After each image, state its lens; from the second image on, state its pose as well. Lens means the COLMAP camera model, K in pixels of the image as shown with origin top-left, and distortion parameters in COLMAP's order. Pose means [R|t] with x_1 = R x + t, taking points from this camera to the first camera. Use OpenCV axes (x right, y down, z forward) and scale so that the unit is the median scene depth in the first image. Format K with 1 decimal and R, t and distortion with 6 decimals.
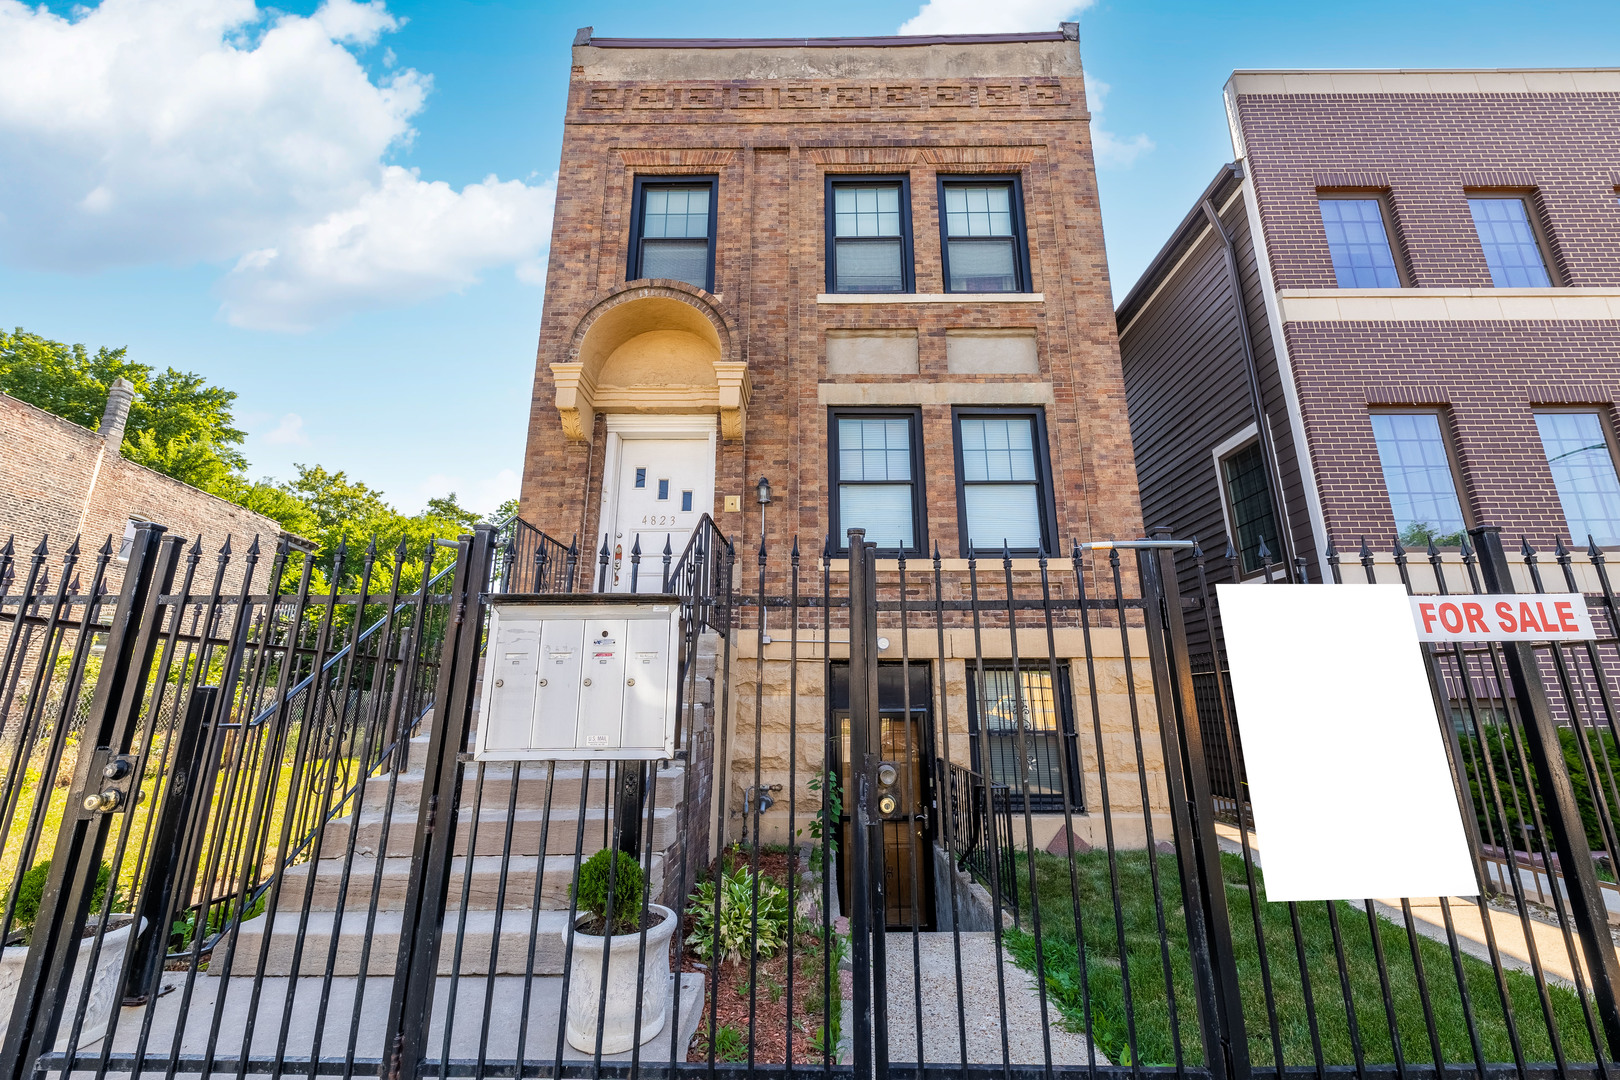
lens RADIAL K [[648.7, 0, 805.7], [0, 648.7, 537.6], [0, 0, 1]] dist [0.009645, -0.005245]
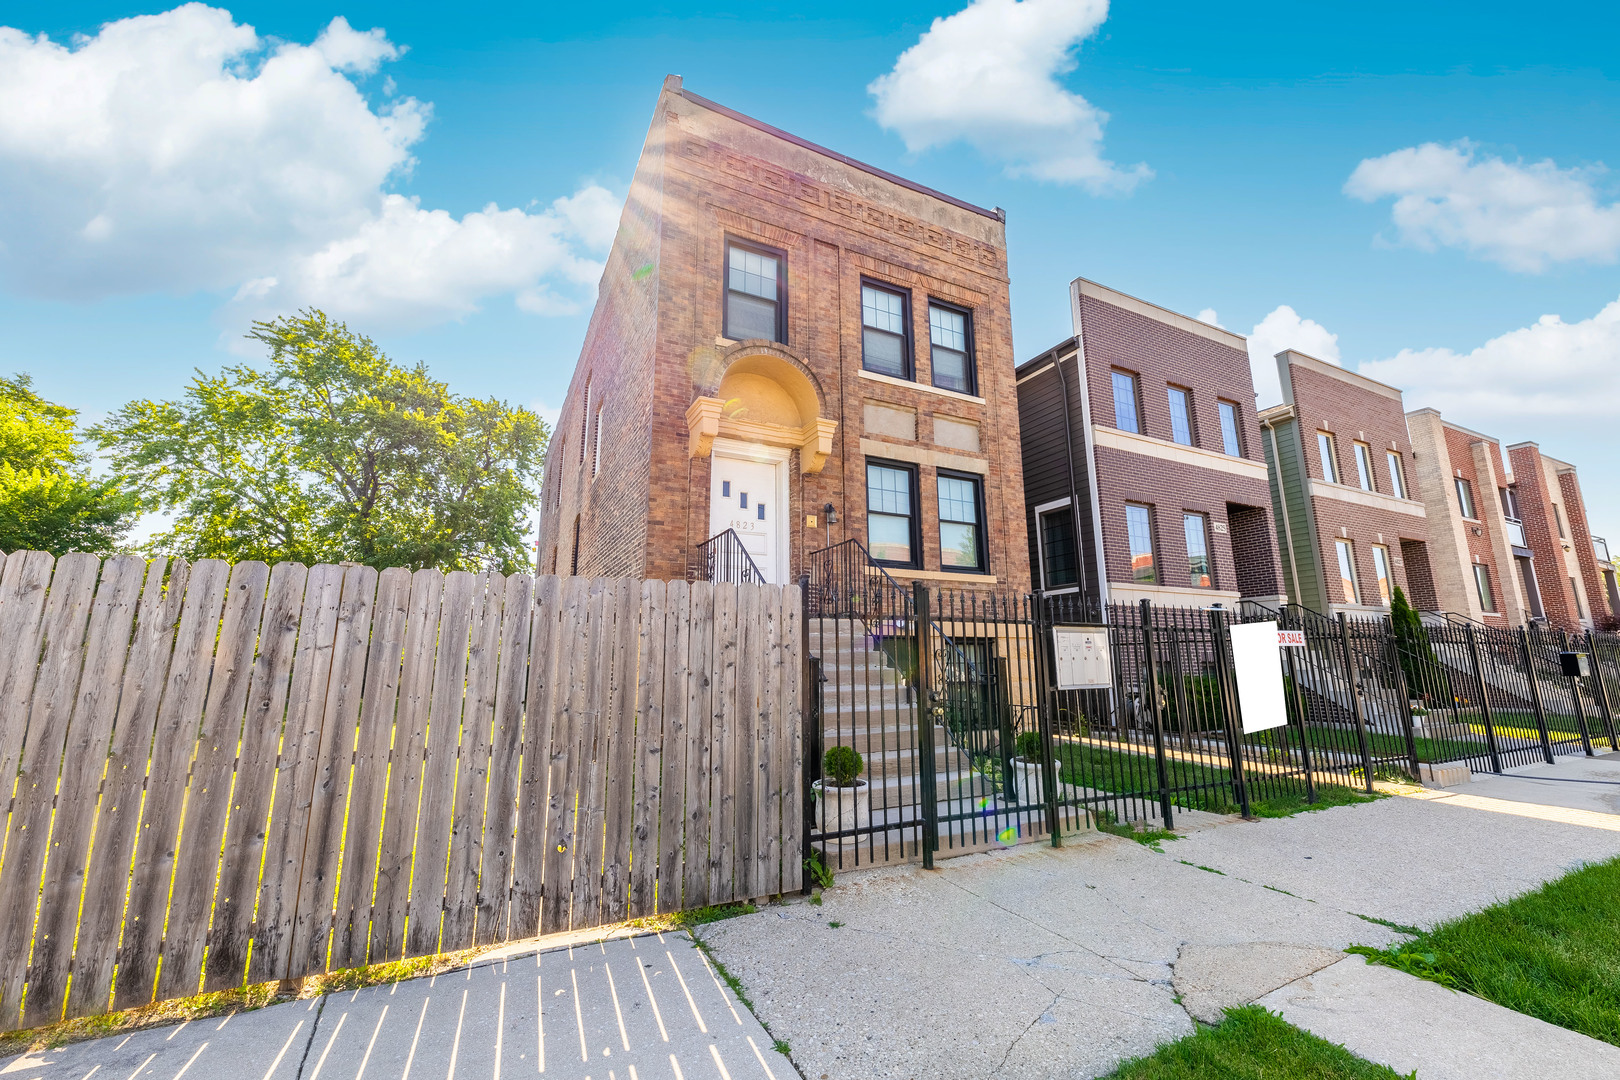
lens RADIAL K [[652.3, 0, 802.3], [0, 652.3, 534.9], [0, 0, 1]] dist [0.009364, -0.005064]
pose [[0.887477, 0.087623, 0.452446, -0.682505], [-0.111674, 0.993387, 0.026664, -0.053232], [-0.447118, -0.074190, 0.891393, -0.196869]]
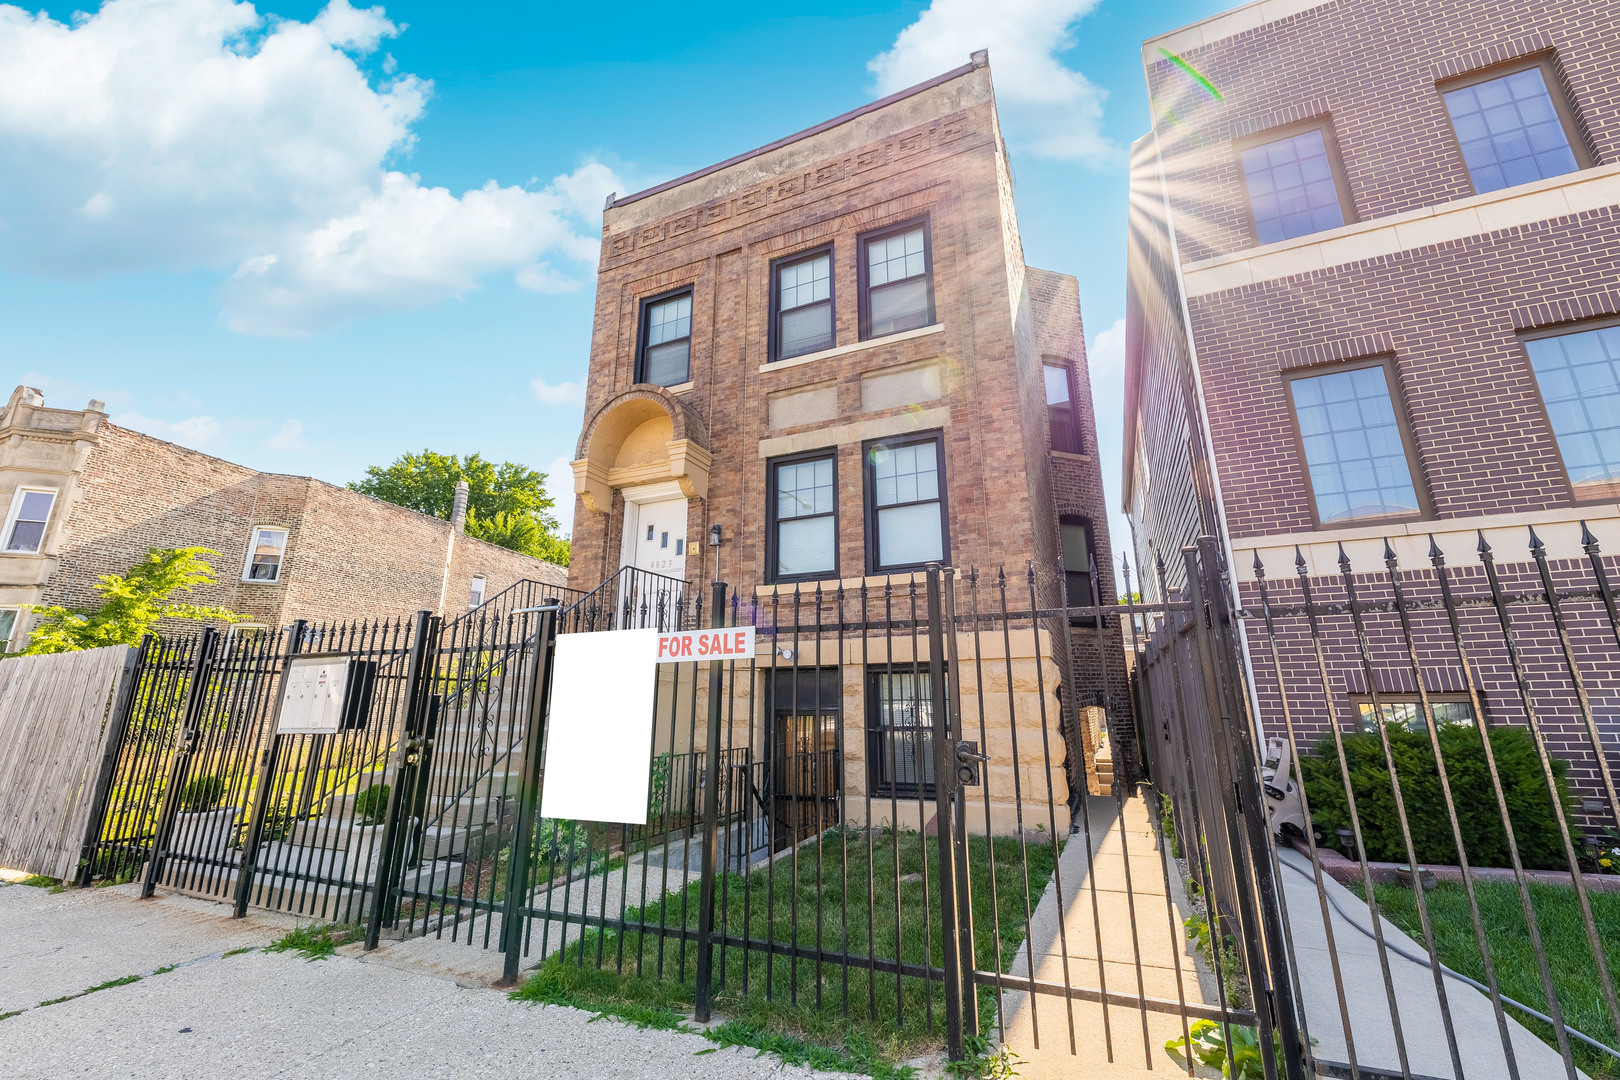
lens RADIAL K [[644.5, 0, 816.8], [0, 644.5, 535.1], [0, 0, 1]] dist [0.000493, -0.000155]
pose [[0.921578, -0.105802, -0.373497, 0.537229], [0.103715, 0.994274, -0.025742, -0.018602], [0.374082, -0.015014, 0.927274, -0.081366]]
